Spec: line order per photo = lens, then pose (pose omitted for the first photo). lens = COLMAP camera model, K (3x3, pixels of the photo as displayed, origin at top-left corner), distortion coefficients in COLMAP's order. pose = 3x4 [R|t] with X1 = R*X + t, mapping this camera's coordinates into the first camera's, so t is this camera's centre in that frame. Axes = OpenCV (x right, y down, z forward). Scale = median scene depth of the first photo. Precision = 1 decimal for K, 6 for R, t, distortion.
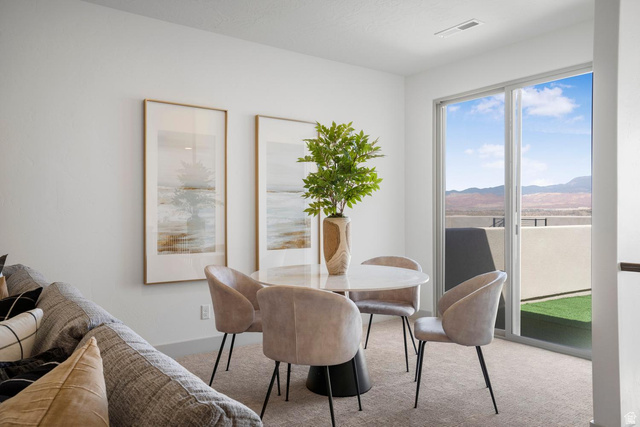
lens RADIAL K [[506.8, 0, 319.8], [0, 506.8, 213.6], [0, 0, 1]] dist [-0.000244, -0.000045]
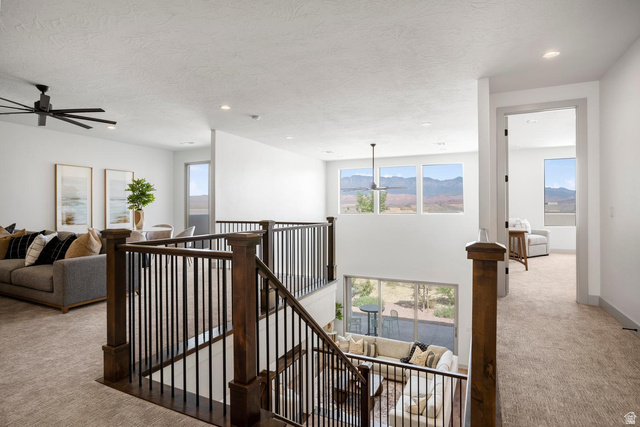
lens RADIAL K [[368.0, 0, 321.2], [0, 368.0, 206.6], [0, 0, 1]] dist [-0.023991, 0.000376]
pose [[0.890894, -0.001436, 0.454208, 0.007801], [0.003666, 0.999985, -0.004029, -0.000679], [-0.454196, 0.005255, 0.890886, -1.362738]]
